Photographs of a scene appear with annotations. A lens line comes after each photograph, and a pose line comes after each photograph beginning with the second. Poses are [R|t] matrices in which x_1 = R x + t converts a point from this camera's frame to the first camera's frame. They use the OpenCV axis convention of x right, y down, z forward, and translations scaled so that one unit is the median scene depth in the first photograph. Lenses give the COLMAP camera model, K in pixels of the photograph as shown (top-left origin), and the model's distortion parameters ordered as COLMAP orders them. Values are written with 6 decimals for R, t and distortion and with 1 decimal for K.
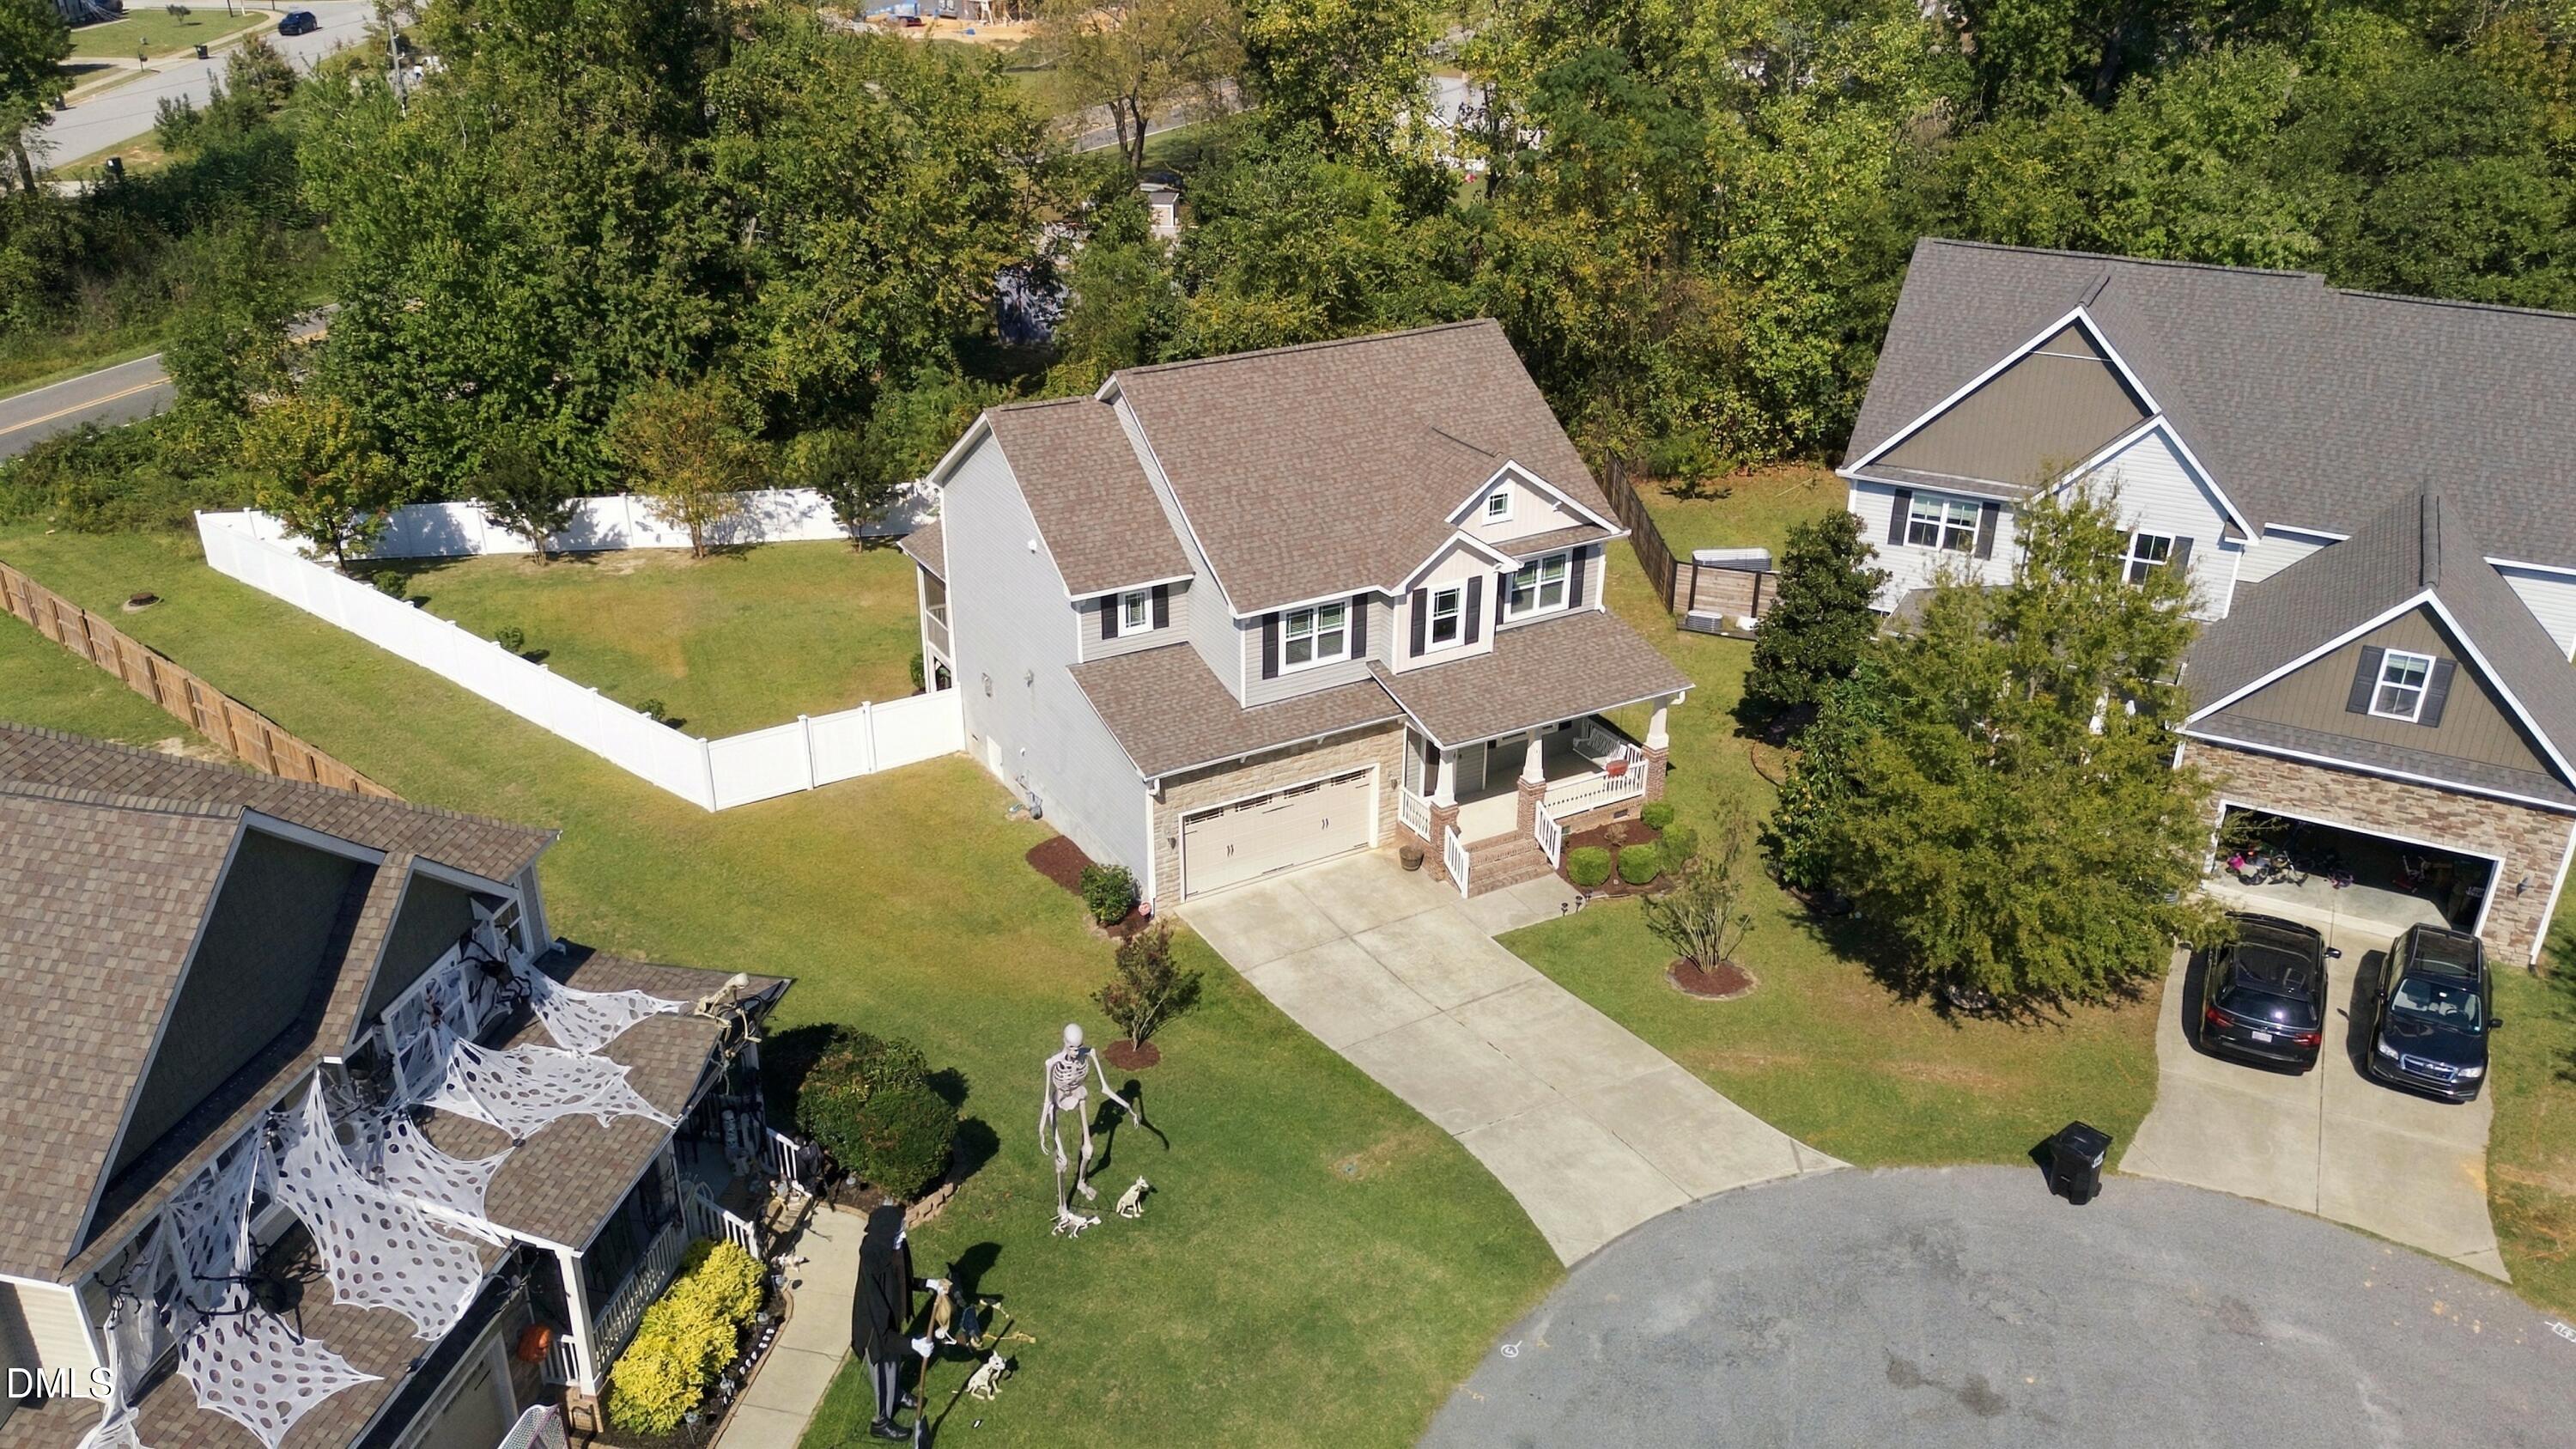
lens RADIAL K [[1884.2, 0, 1288.0], [0, 1884.2, 724.5], [0, 0, 1]] dist [0.097809, -0.119333]
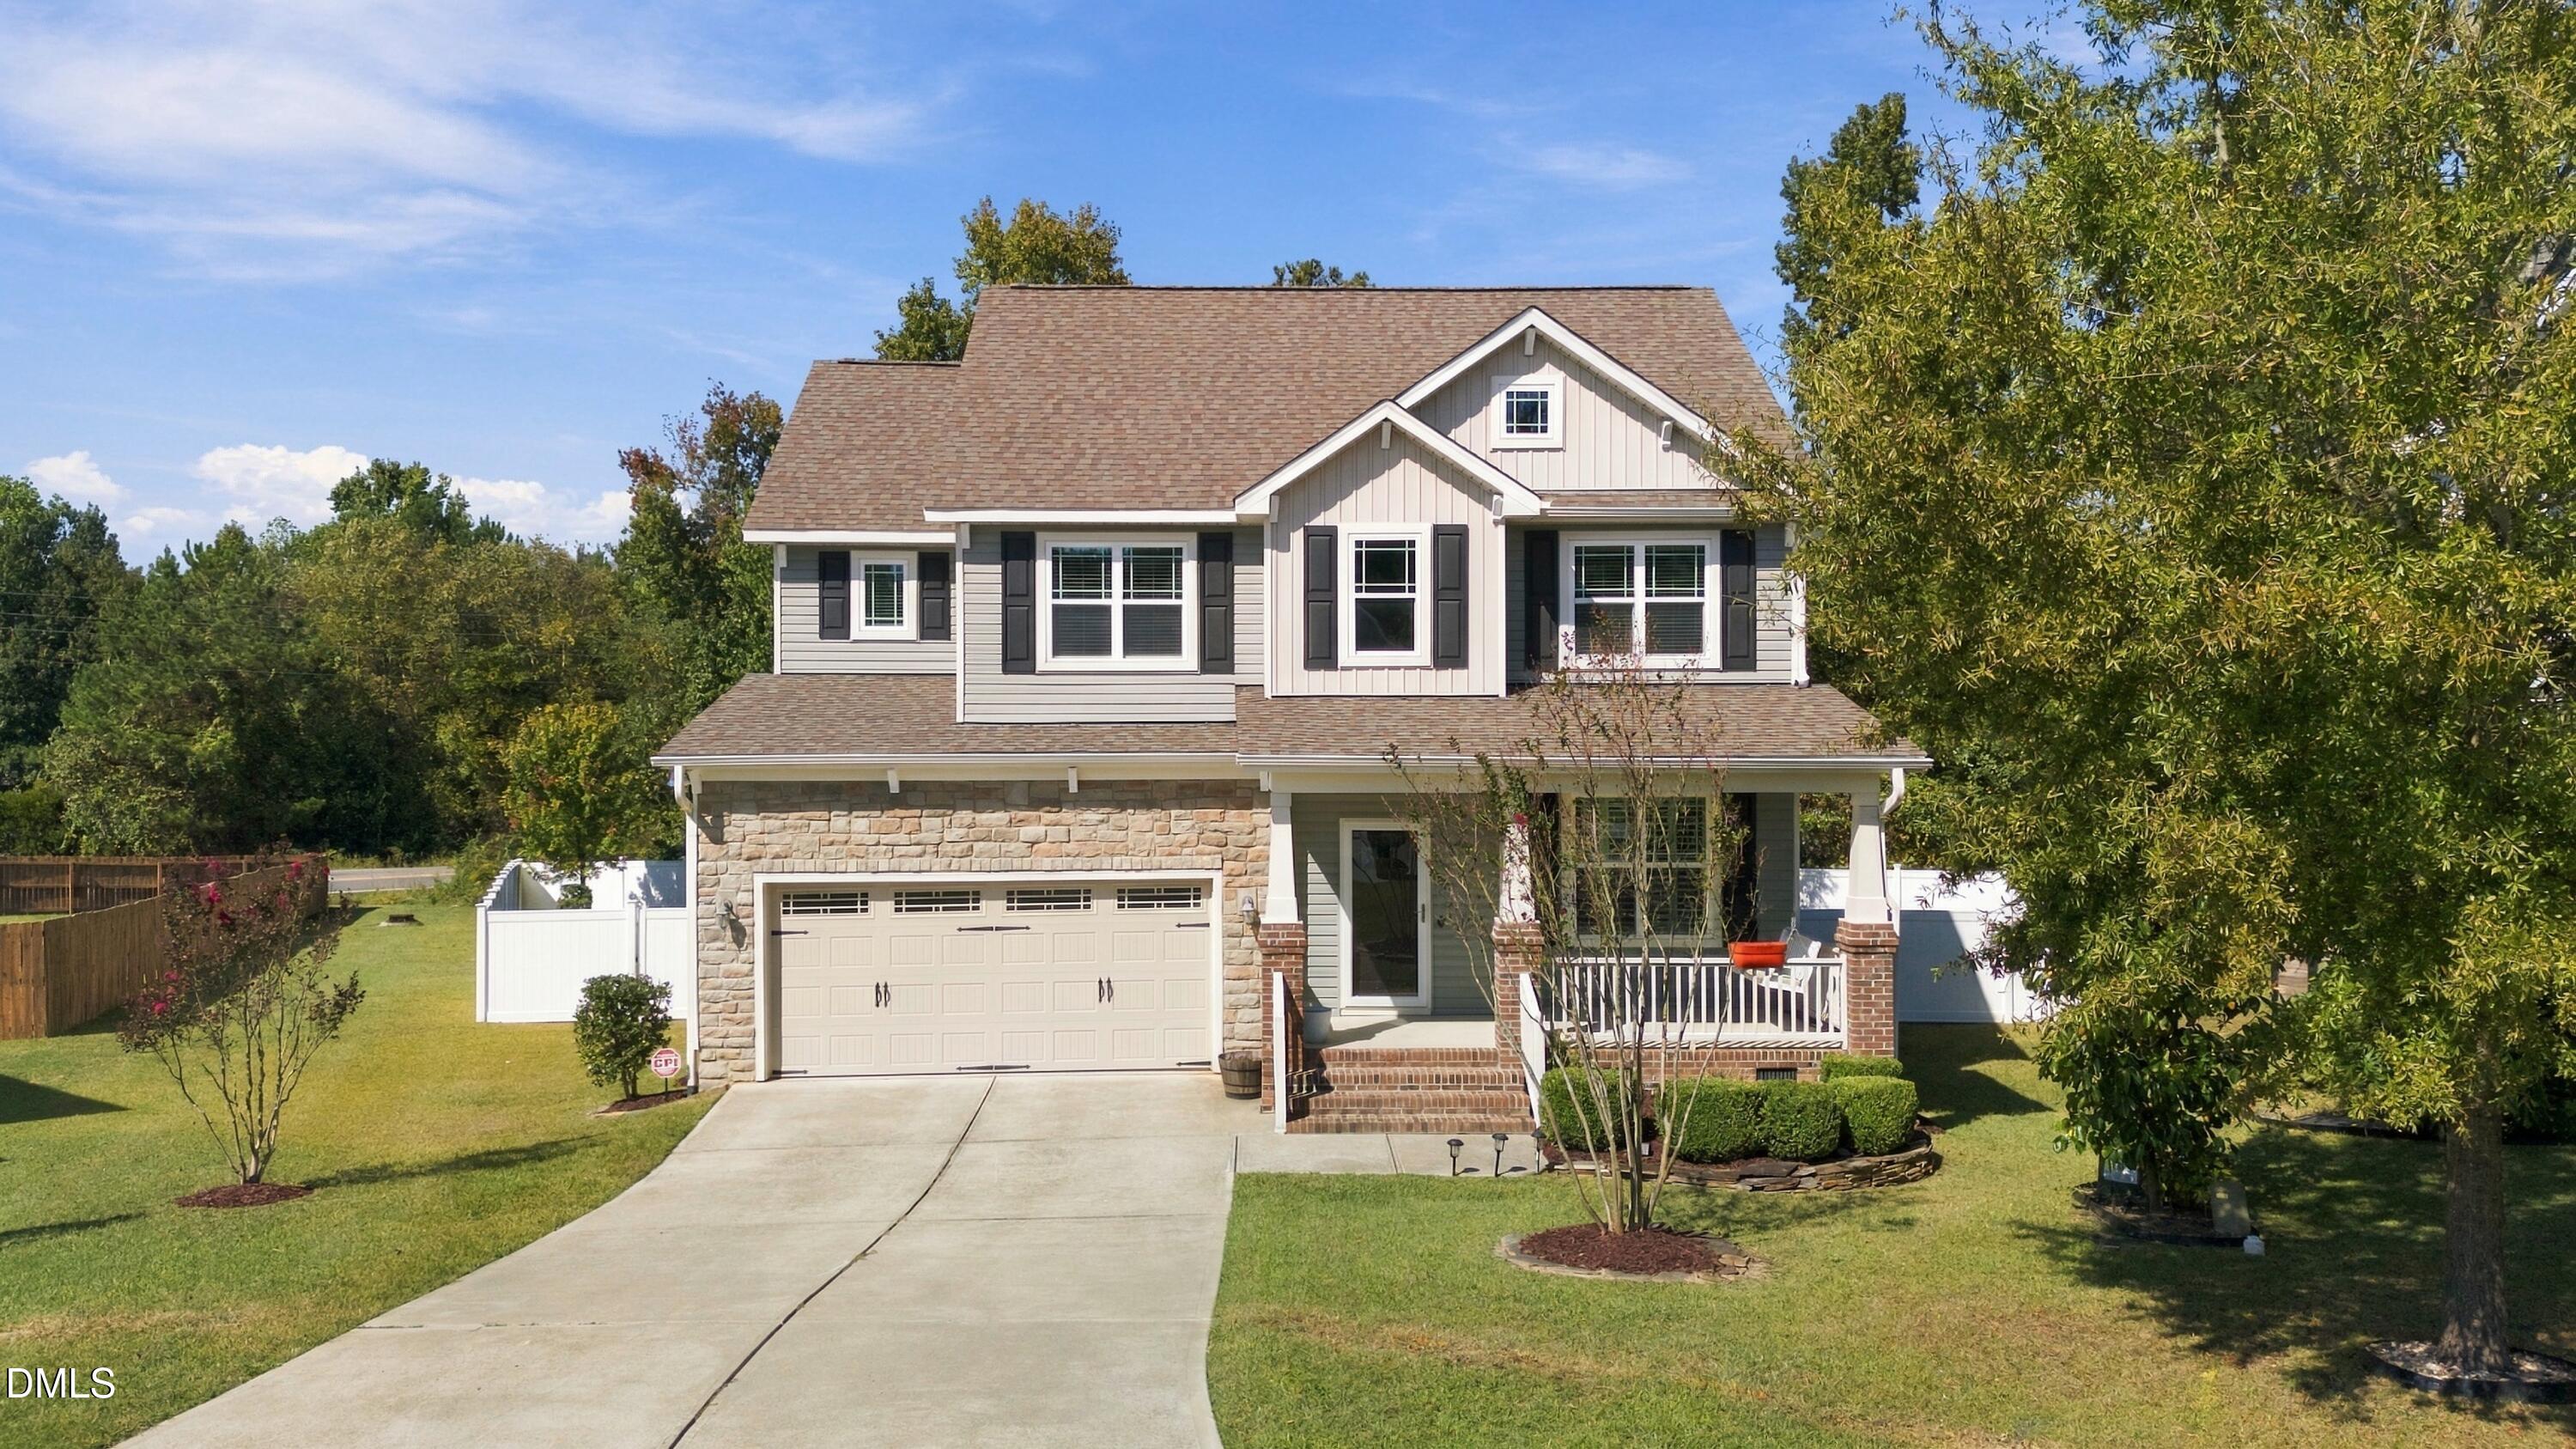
lens RADIAL K [[1884.2, 0, 1288.0], [0, 1884.2, 724.5], [0, 0, 1]] dist [0.097809, -0.119333]
pose [[0.882401, -0.009992, -0.470391, 0.298104], [-0.195193, 0.901903, -0.385318, 0.172661], [0.428098, 0.431822, 0.793890, 0.606024]]
